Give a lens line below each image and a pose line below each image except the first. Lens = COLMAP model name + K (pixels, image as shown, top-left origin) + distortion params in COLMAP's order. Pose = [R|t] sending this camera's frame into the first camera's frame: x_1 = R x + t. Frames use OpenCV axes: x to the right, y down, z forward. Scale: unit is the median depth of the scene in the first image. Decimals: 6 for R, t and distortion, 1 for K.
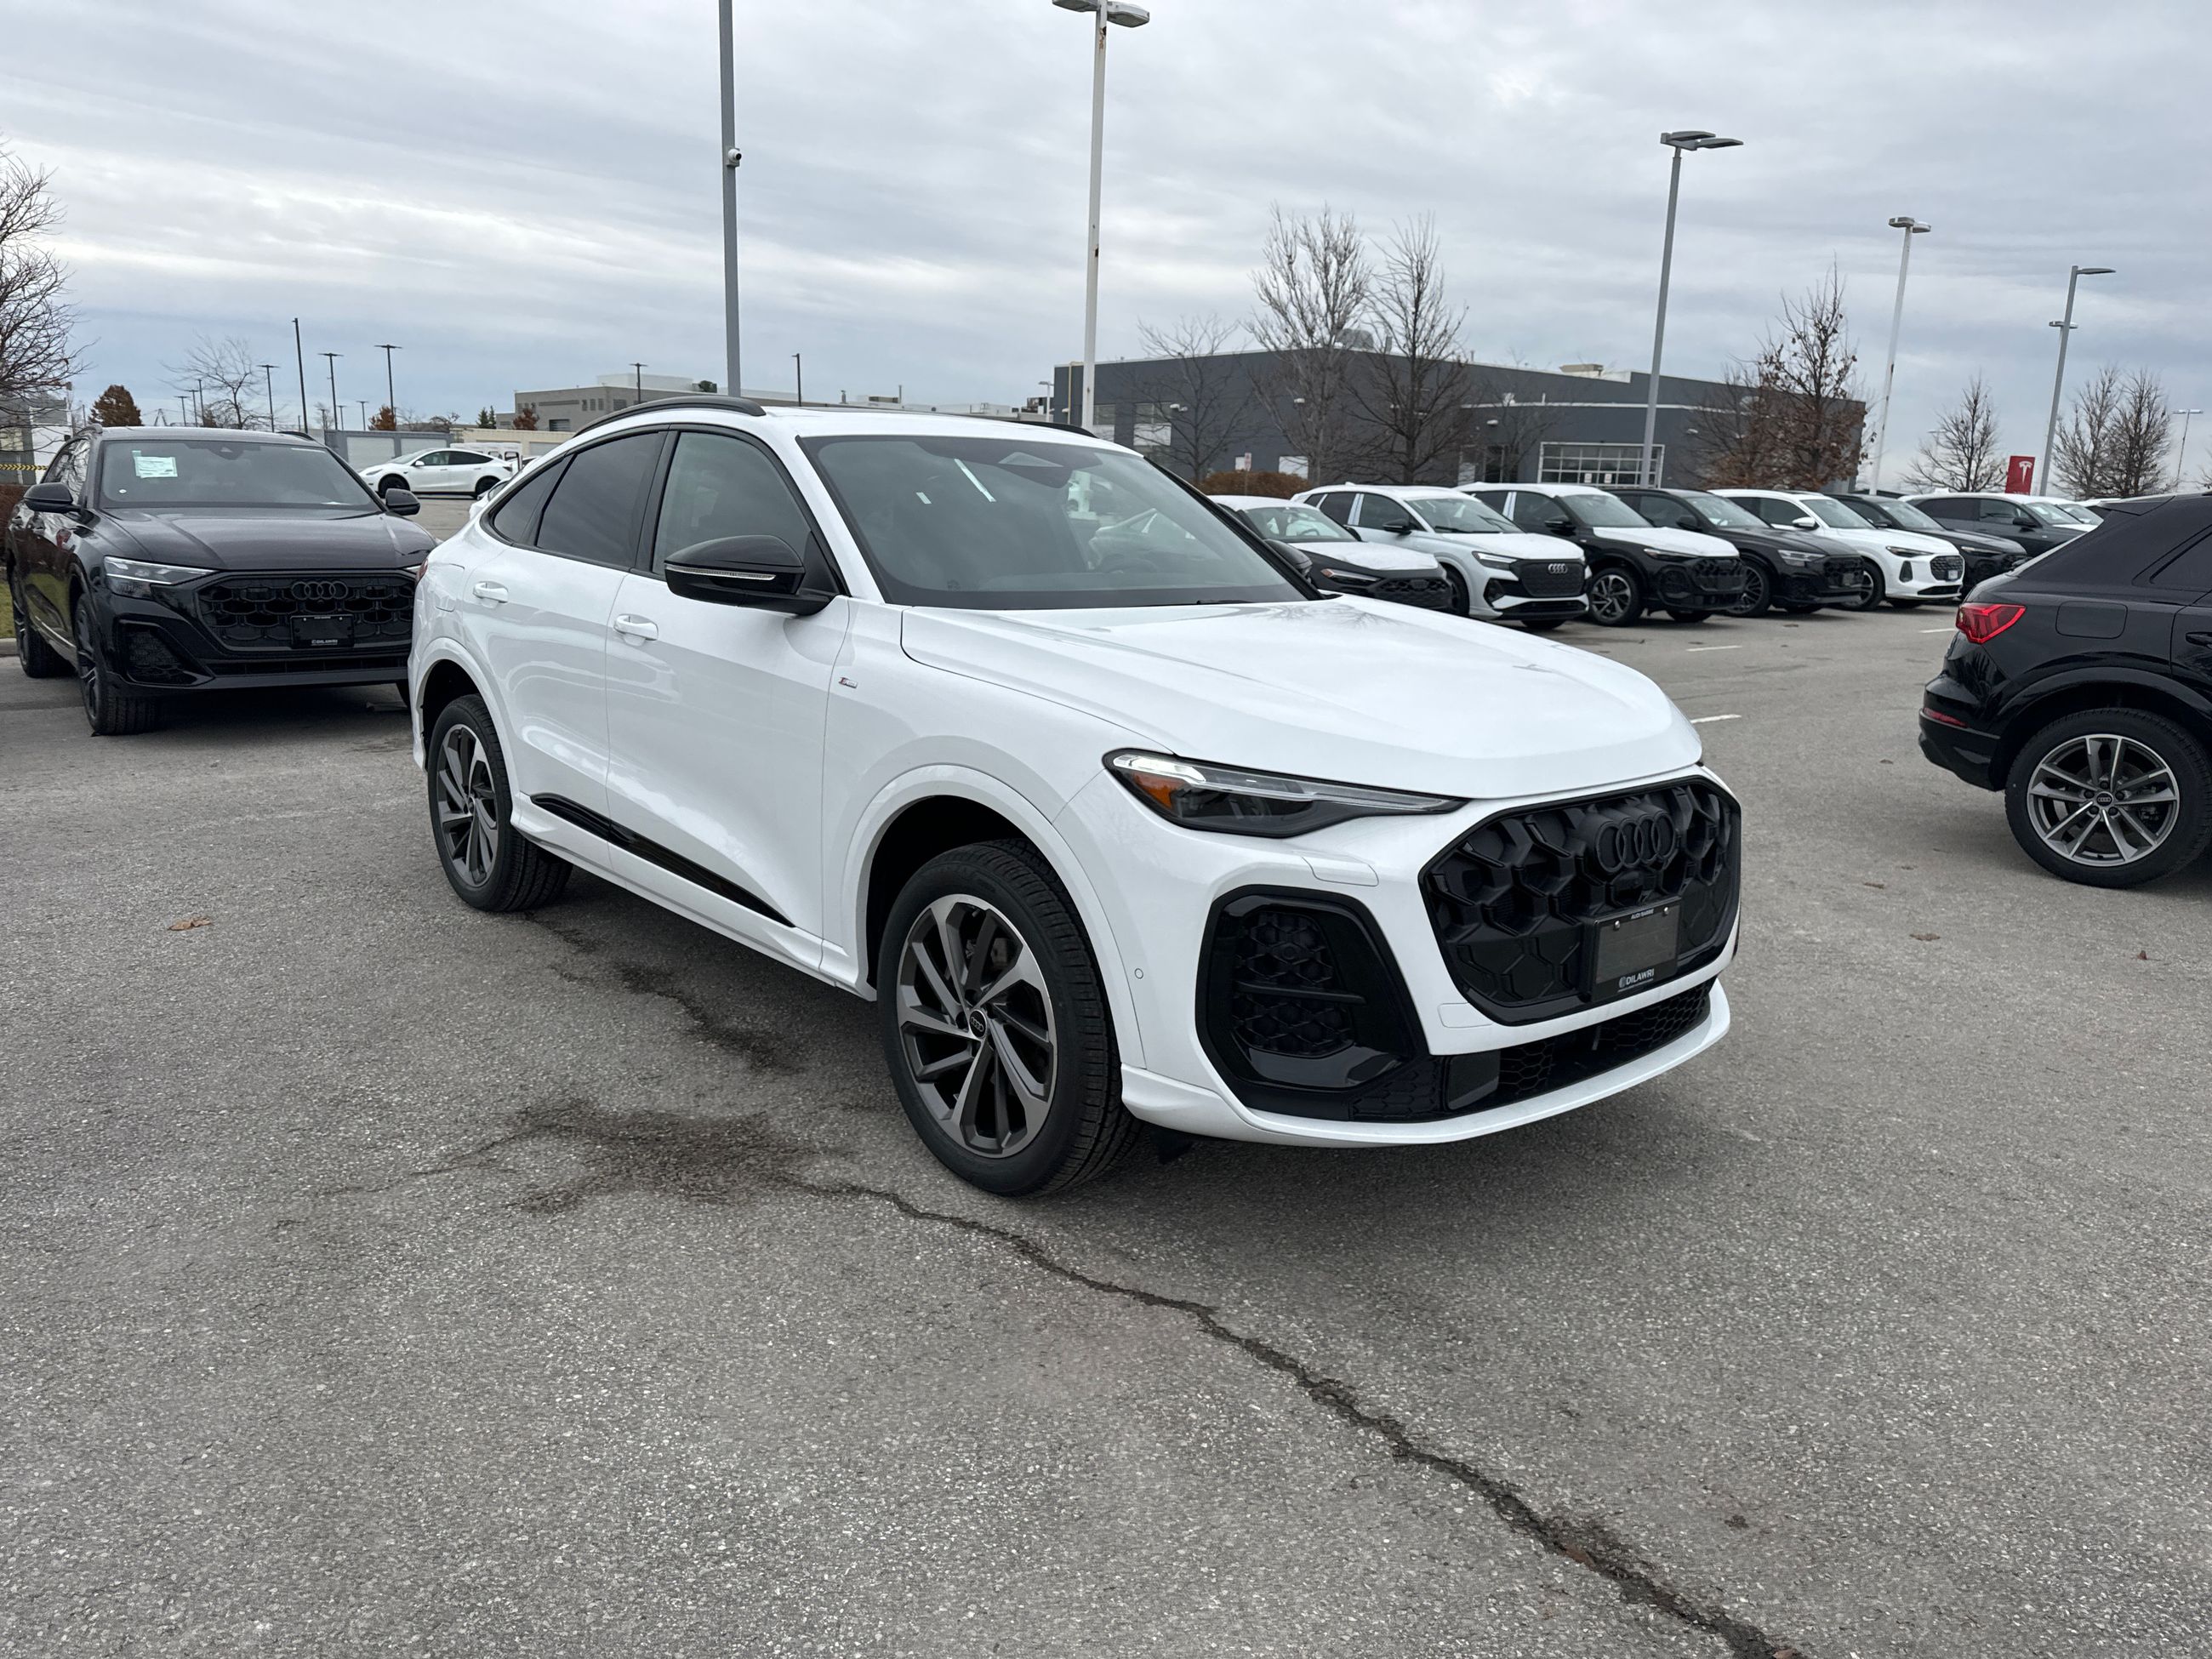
lens RADIAL K [[1553.3, 0, 1089.2], [0, 1553.3, 836.5], [0, 0, 1]] dist [0.052654, -0.064436]
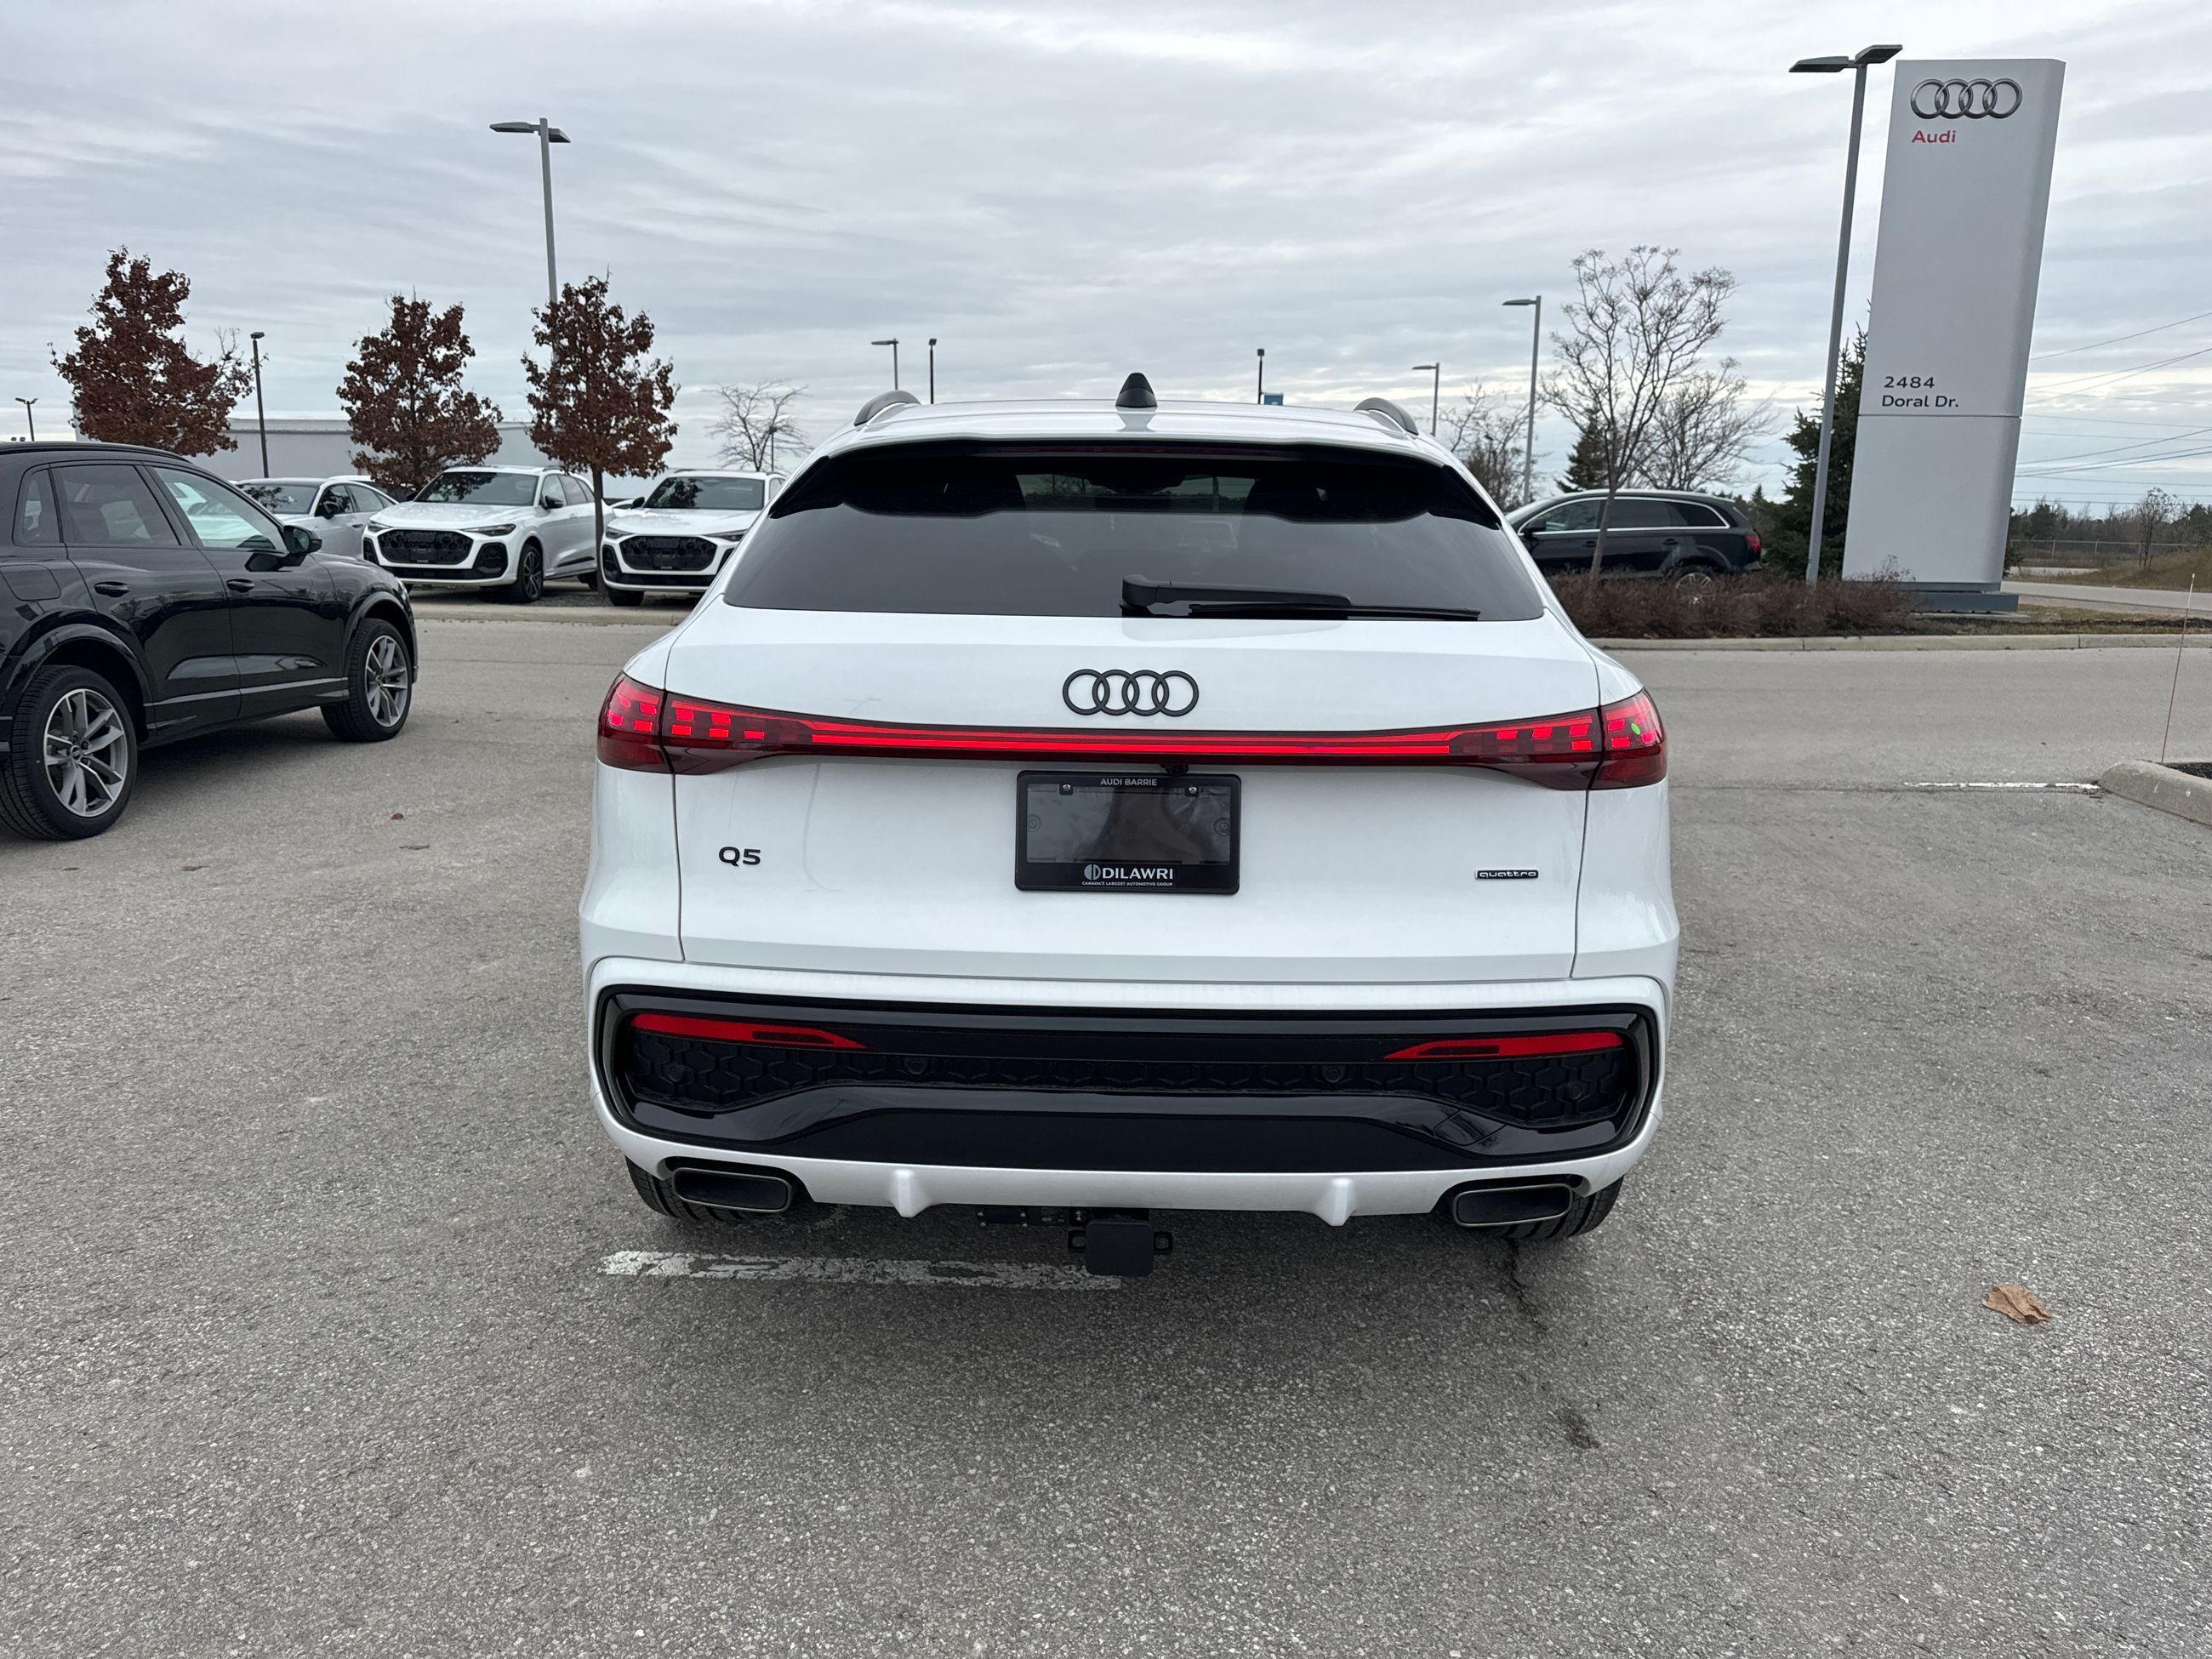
lens RADIAL K [[1553.3, 0, 1116.1], [0, 1553.3, 823.1], [0, 0, 1]] dist [0.052654, -0.064436]
pose [[-0.744573, -0.166206, 0.646518, -0.819845], [0.106514, 0.926518, 0.360858, -0.428367], [-0.658988, 0.337549, -0.672158, 1.908812]]
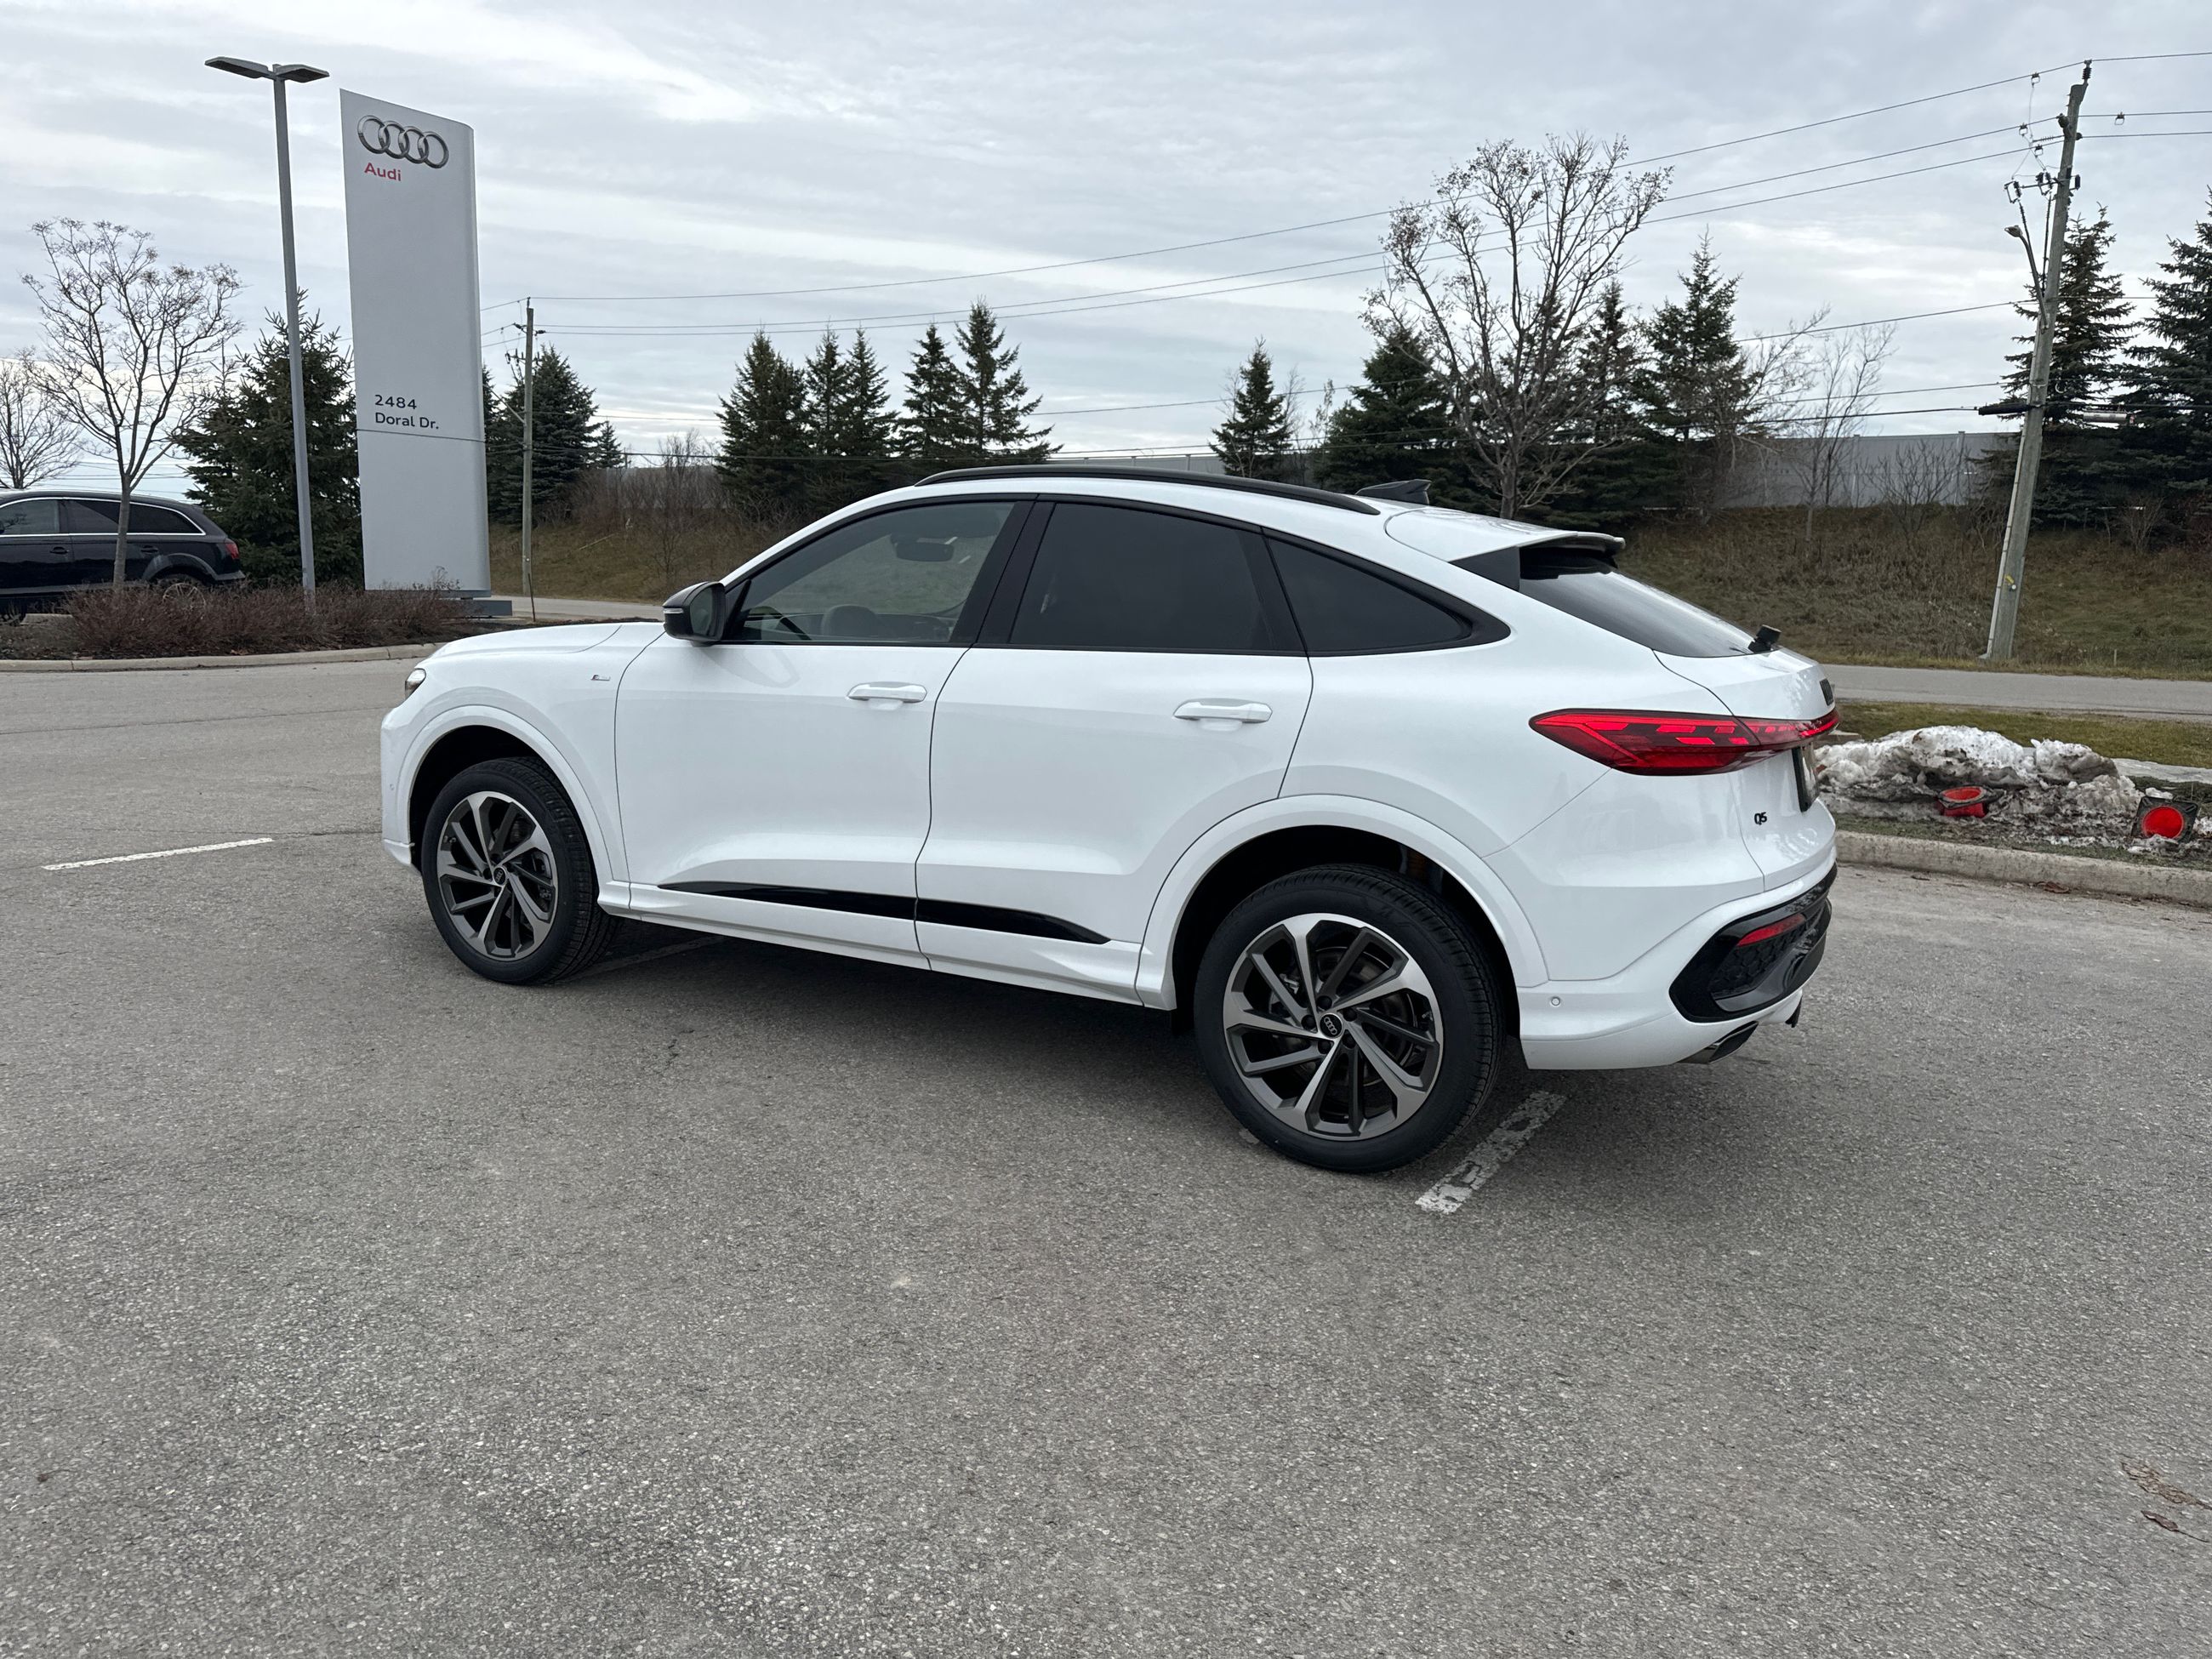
lens RADIAL K [[1553.3, 0, 1087.4], [0, 1553.3, 827.3], [0, 0, 1]] dist [0.052654, -0.064436]
pose [[-0.939322, -0.002544, -0.343027, 0.258395], [-0.130359, 0.927602, 0.350088, -0.476955], [0.317302, 0.373562, -0.871648, 2.255796]]
